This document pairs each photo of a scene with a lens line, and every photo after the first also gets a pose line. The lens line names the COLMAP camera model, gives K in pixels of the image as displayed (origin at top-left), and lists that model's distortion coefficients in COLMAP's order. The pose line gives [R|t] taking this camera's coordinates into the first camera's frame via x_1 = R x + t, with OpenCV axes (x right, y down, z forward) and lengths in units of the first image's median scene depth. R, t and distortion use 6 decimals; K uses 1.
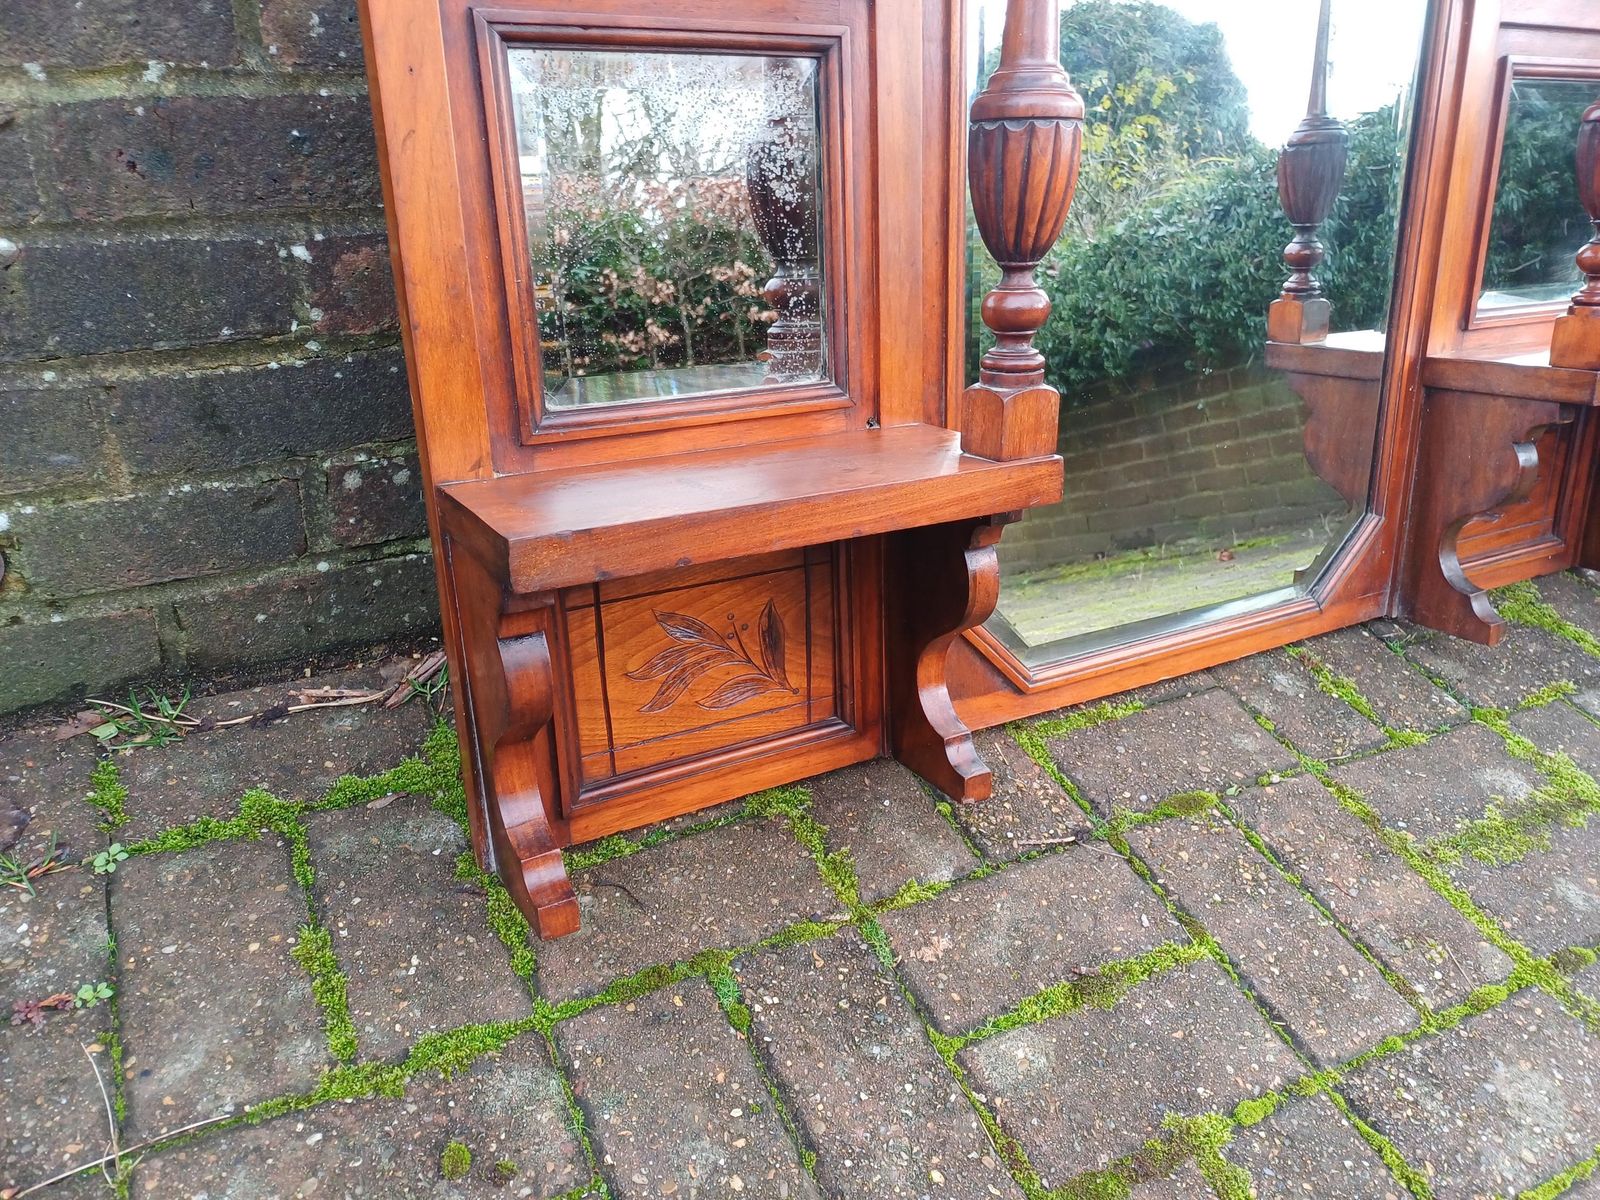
lens RADIAL K [[1181.6, 0, 800.0], [0, 1181.6, 600.0], [0, 0, 1]] dist [0.059572, -0.051539]
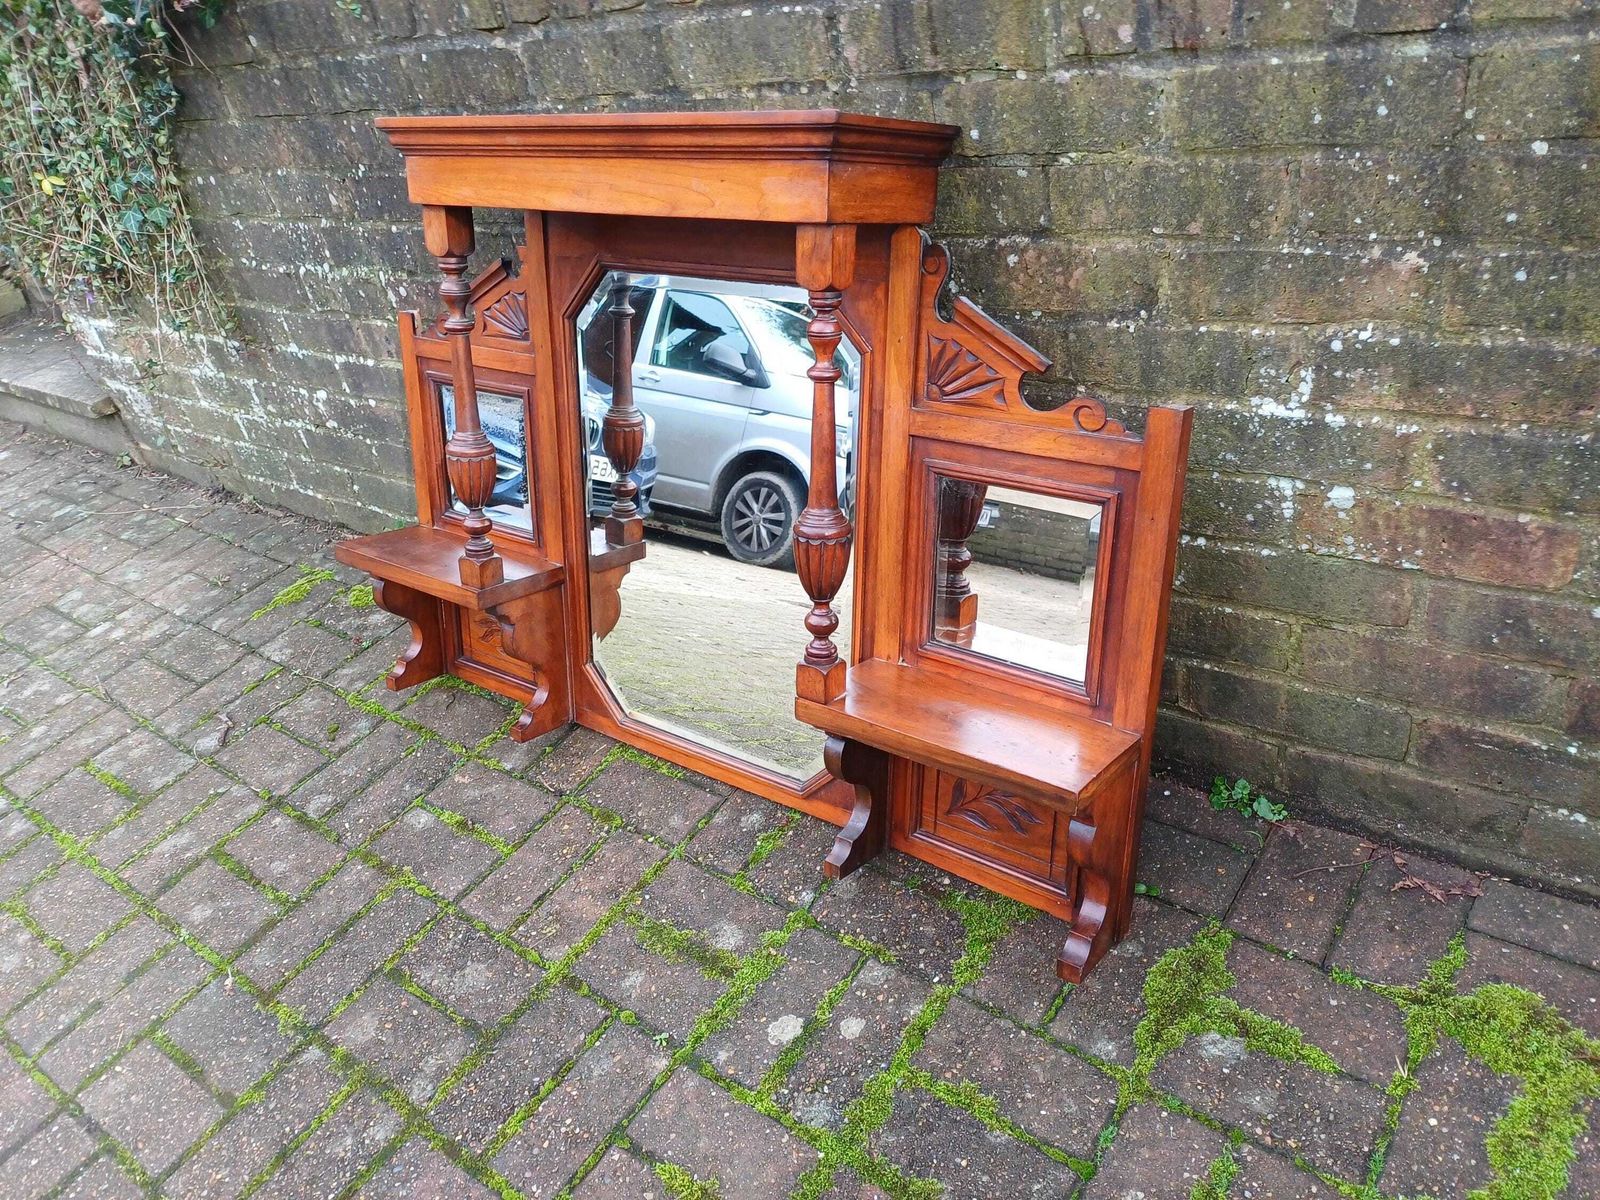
lens RADIAL K [[1162.0, 0, 792.4], [0, 1162.0, 591.2], [0, 0, 1]] dist [0.072869, -0.081518]
pose [[0.393387, 0.335085, -0.856133, 1.979331], [-0.296289, 0.927738, 0.226968, -0.677867], [0.870321, 0.164376, 0.464243, 0.406595]]
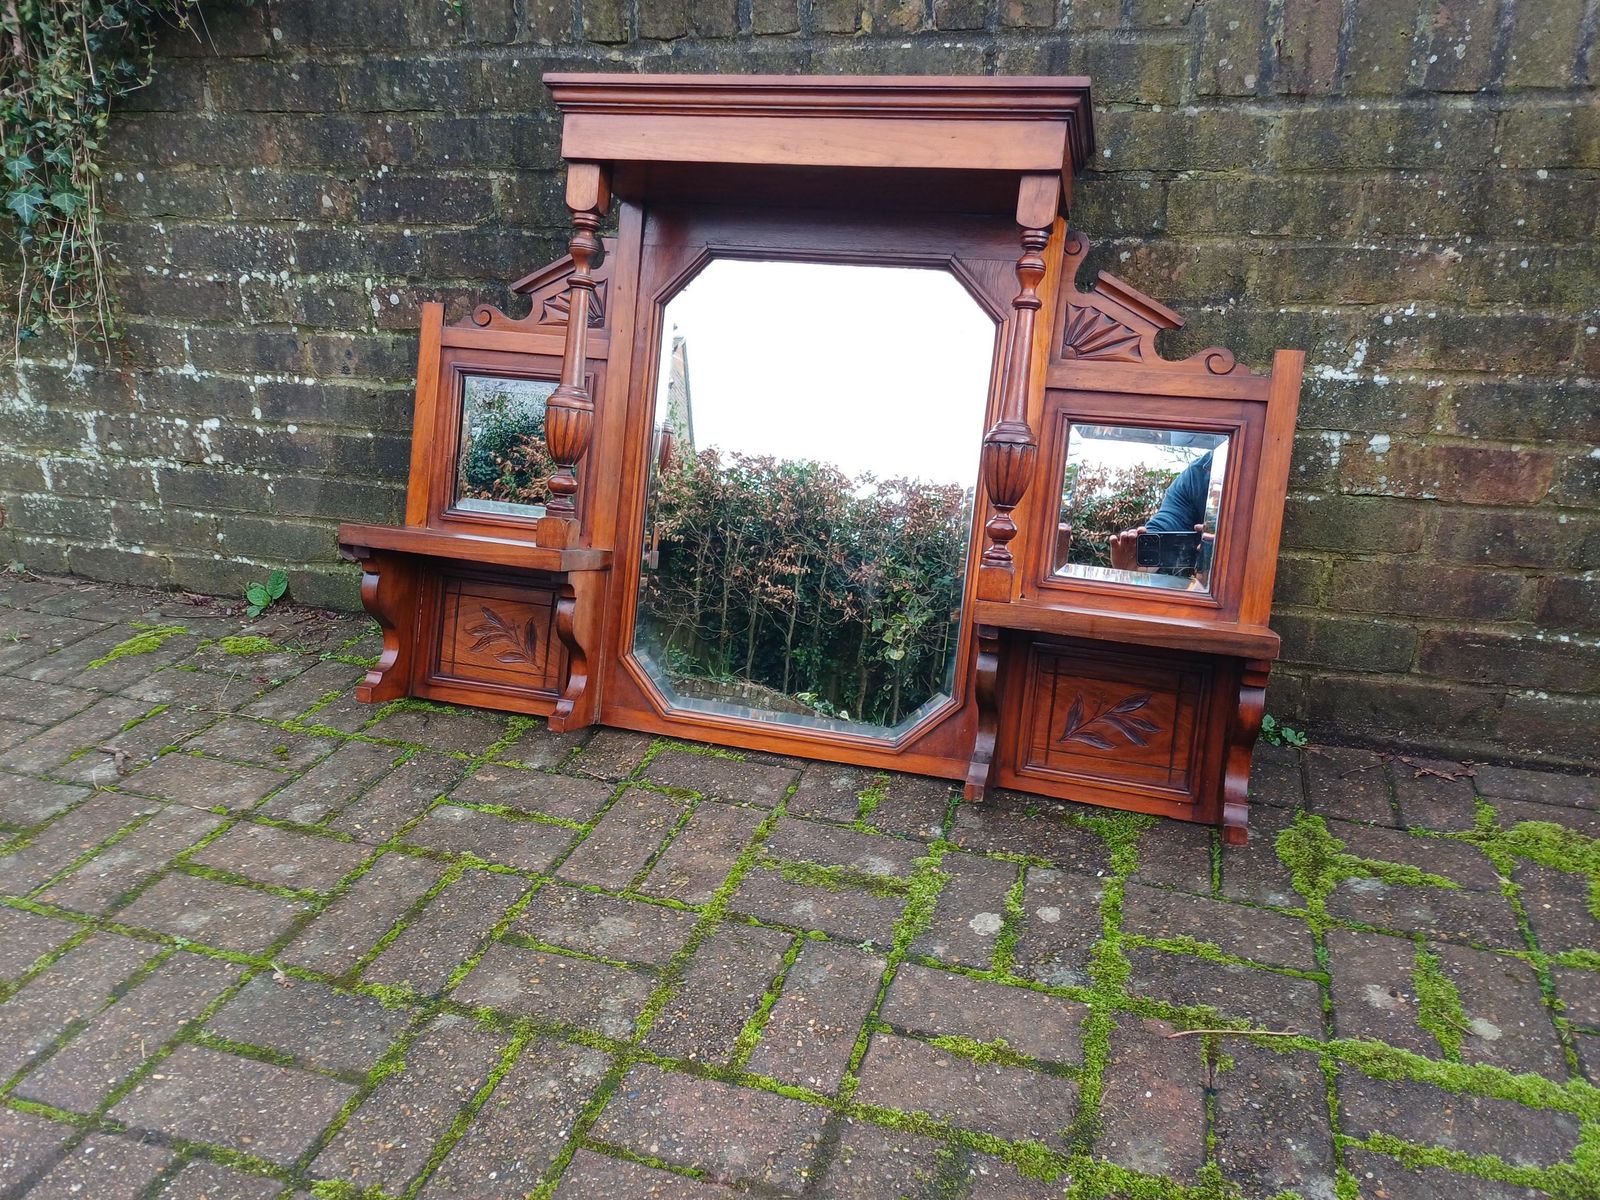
lens RADIAL K [[1159.4, 0, 793.1], [0, 1159.4, 583.7], [0, 0, 1]] dist [0.052572, -0.040330]
pose [[0.694204, 0.145469, -0.704926, 1.700787], [-0.328706, 0.935347, -0.130687, 0.057926], [0.640339, 0.322437, 0.697138, -0.166238]]
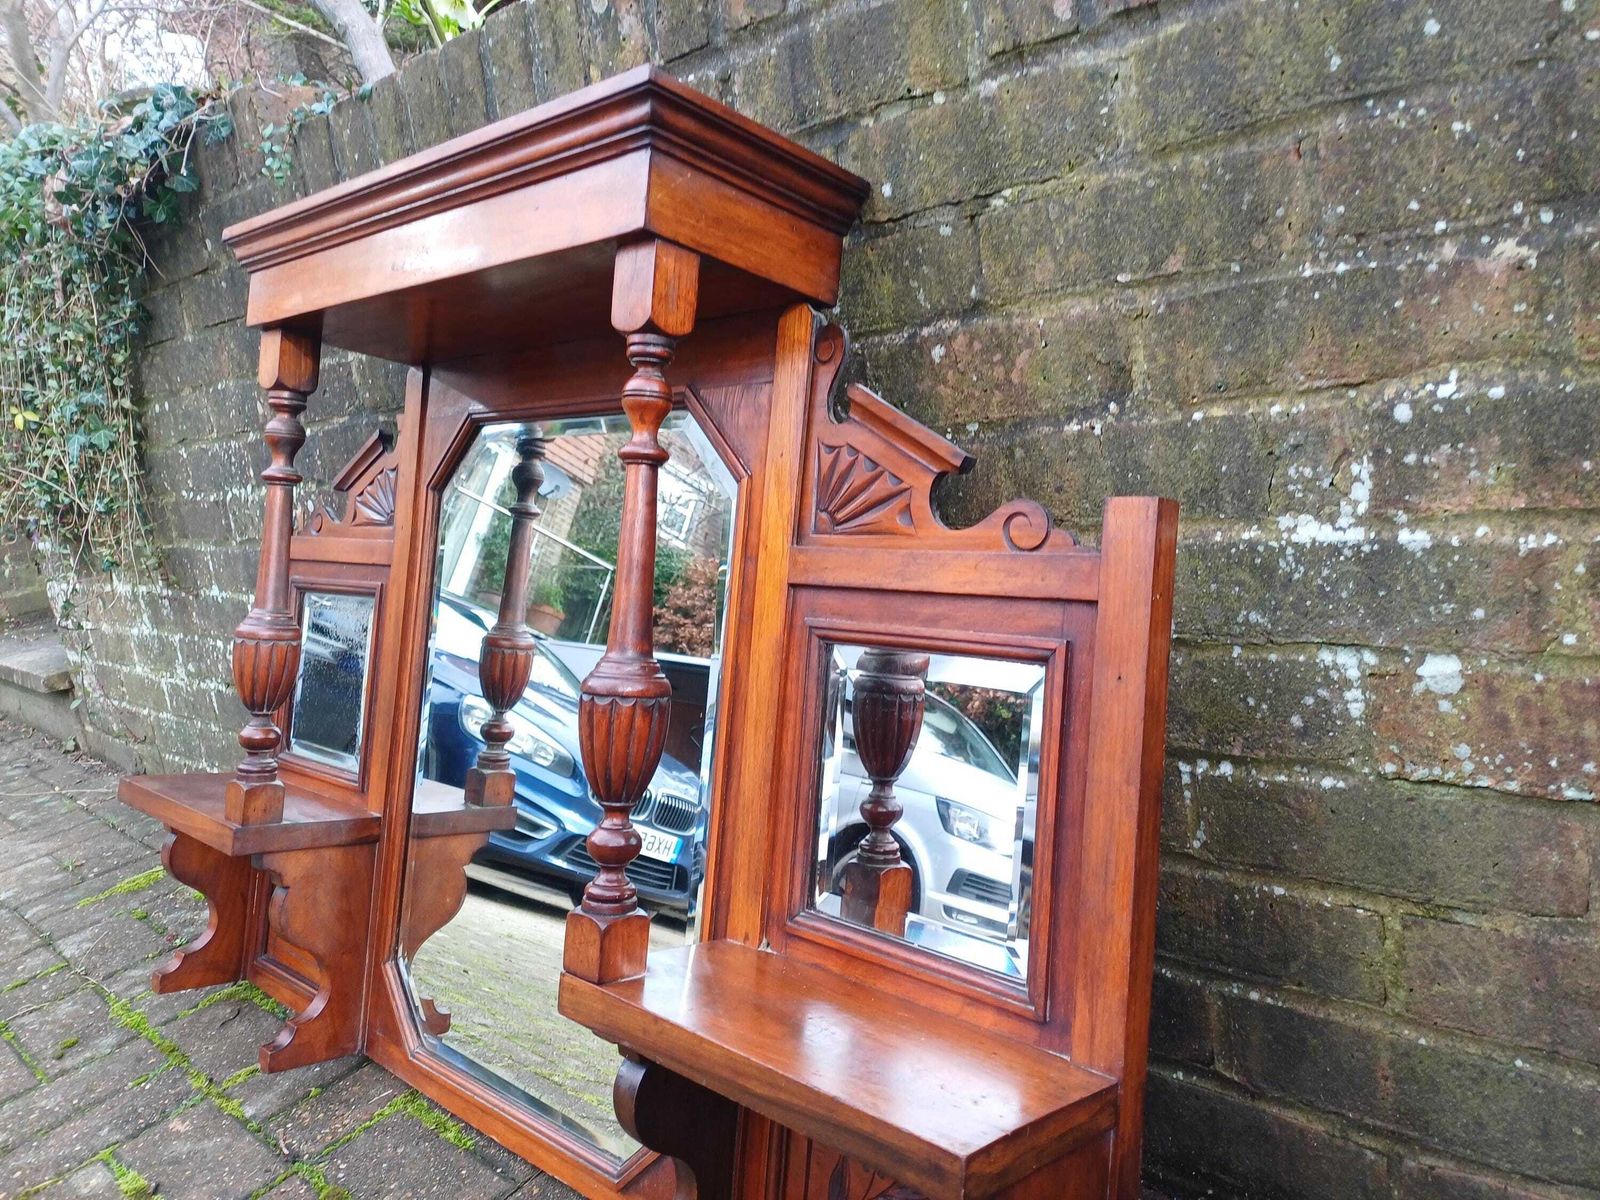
lens RADIAL K [[1157.1, 0, 823.6], [0, 1157.1, 586.7], [0, 0, 1]] dist [0.082193, -0.082202]
pose [[0.312884, 0.028039, -0.949377, 1.675264], [-0.363867, 0.926842, -0.092546, -0.484326], [0.877328, 0.374404, 0.300197, 0.918328]]
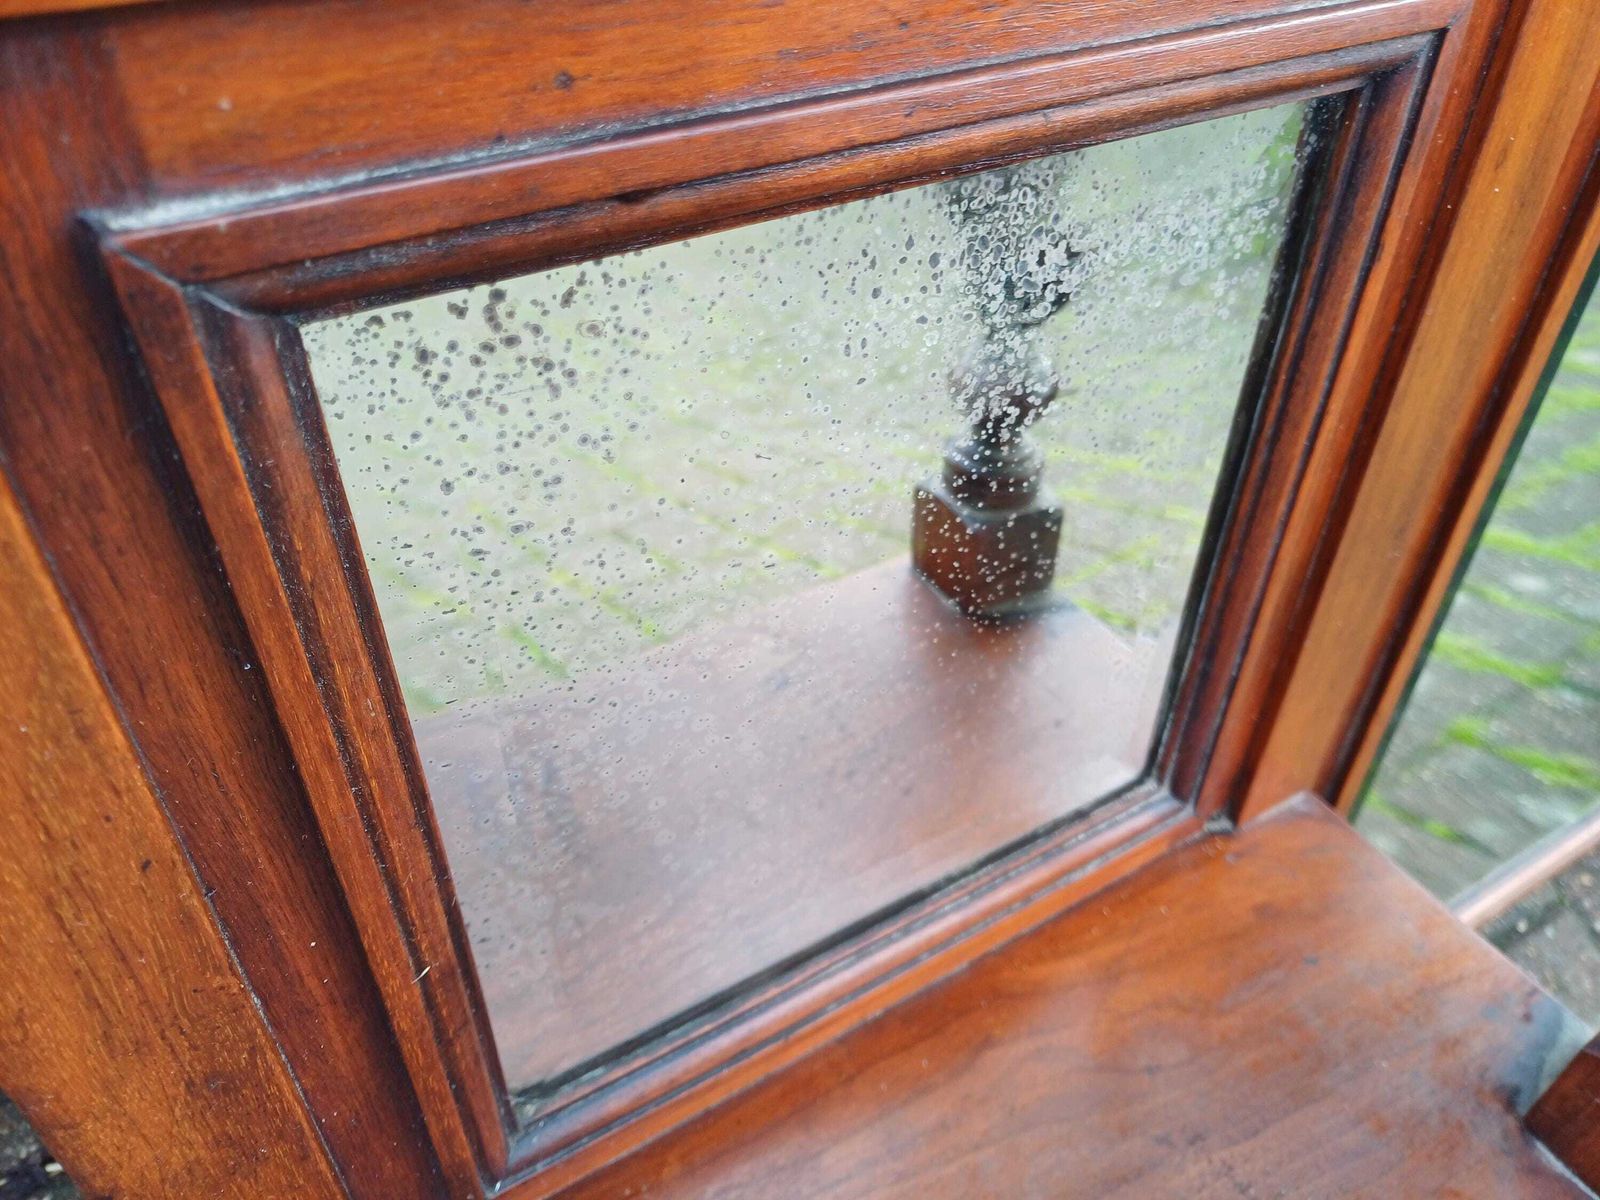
lens RADIAL K [[1213.8, 0, 793.5], [0, 1213.8, 595.2], [0, 0, 1]] dist [0.059487, -0.061313]
pose [[0.998926, 0.008761, 0.045488, -0.121831], [-0.024805, 0.930476, 0.365513, -0.388744], [-0.039124, -0.366249, 0.929694, 0.584144]]
